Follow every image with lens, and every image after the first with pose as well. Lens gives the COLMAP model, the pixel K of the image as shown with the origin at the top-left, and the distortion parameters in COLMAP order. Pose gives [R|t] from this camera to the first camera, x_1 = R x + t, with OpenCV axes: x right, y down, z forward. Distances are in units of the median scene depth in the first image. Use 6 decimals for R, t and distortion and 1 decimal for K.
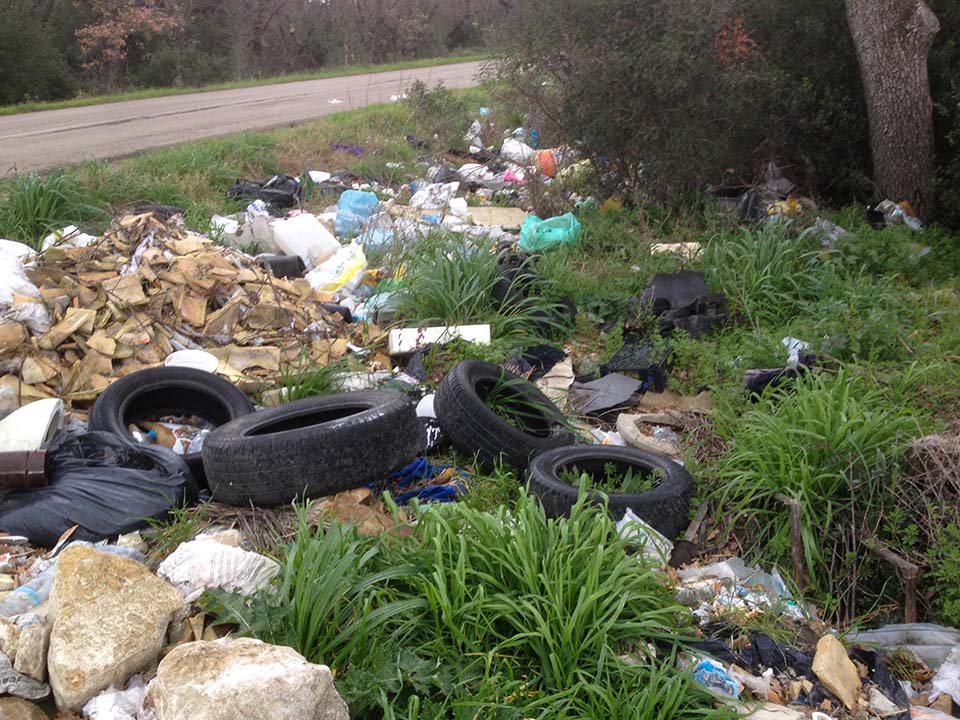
lens RADIAL K [[906.2, 0, 479.4], [0, 906.2, 365.2], [0, 0, 1]] dist [0.141844, -0.291245]
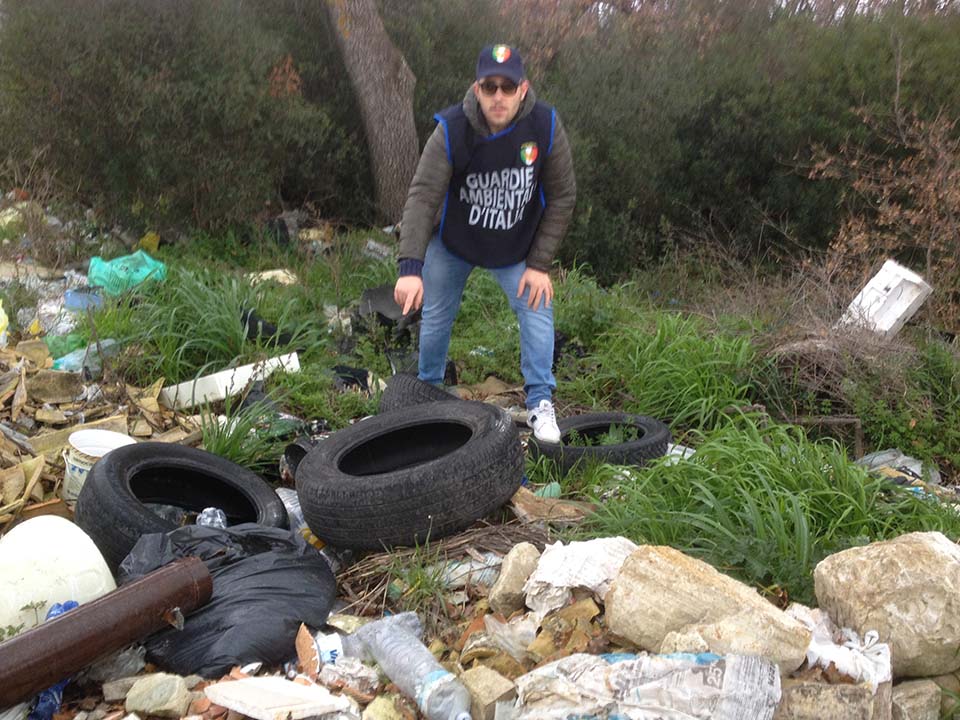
lens RADIAL K [[906.2, 0, 479.4], [0, 906.2, 365.2], [0, 0, 1]] dist [0.141844, -0.291245]
pose [[0.693348, -0.161447, 0.702284, -0.564179], [0.199442, 0.979502, 0.028273, -0.021259], [-0.692453, 0.120462, 0.711335, 0.200976]]
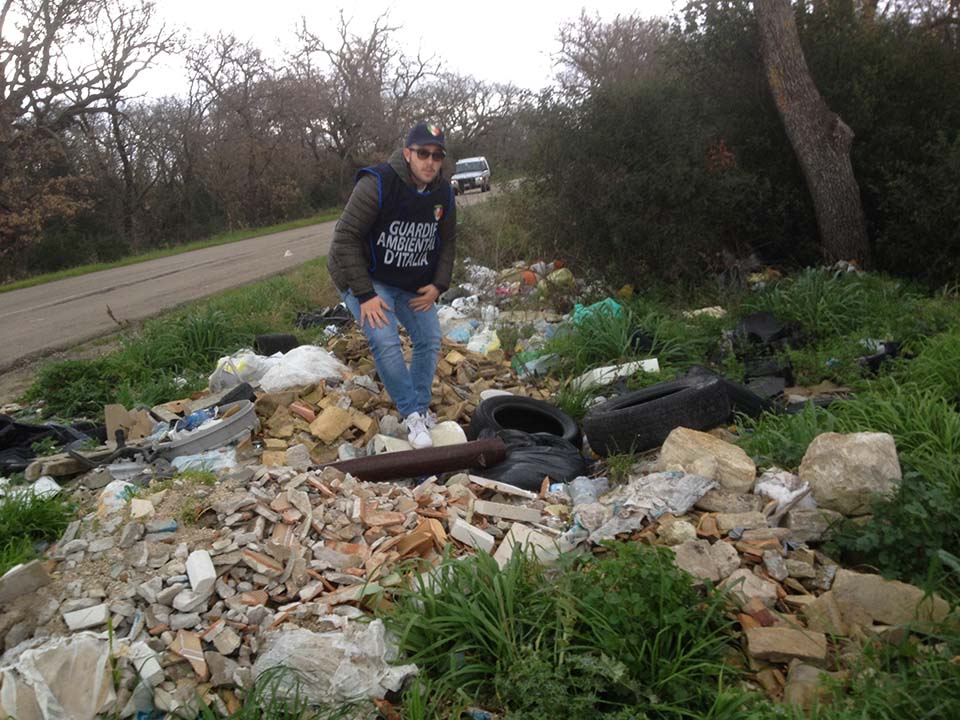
lens RADIAL K [[906.2, 0, 479.4], [0, 906.2, 365.2], [0, 0, 1]] dist [0.141844, -0.291245]
pose [[0.975797, -0.126900, 0.178092, -0.526335], [0.153376, 0.977658, -0.143741, 0.128967], [-0.155872, 0.167577, 0.973459, -0.299482]]
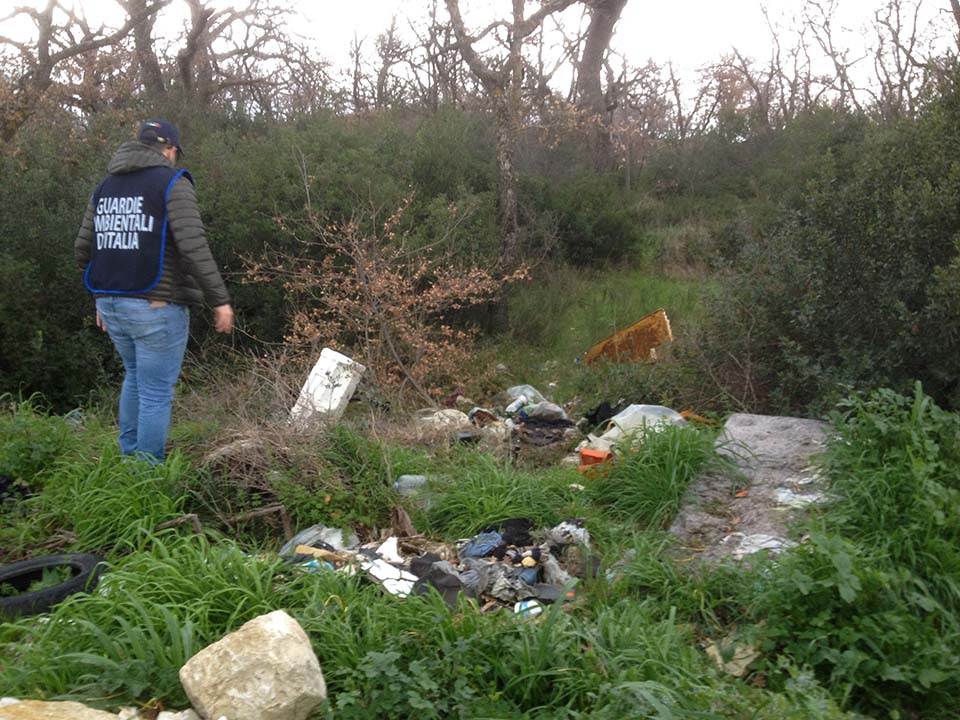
lens RADIAL K [[906.2, 0, 479.4], [0, 906.2, 365.2], [0, 0, 1]] dist [0.141844, -0.291245]
pose [[0.248488, -0.176515, 0.952416, -0.560220], [0.353994, 0.931791, 0.080334, -0.018380], [-0.901633, 0.317188, 0.294024, 0.058145]]
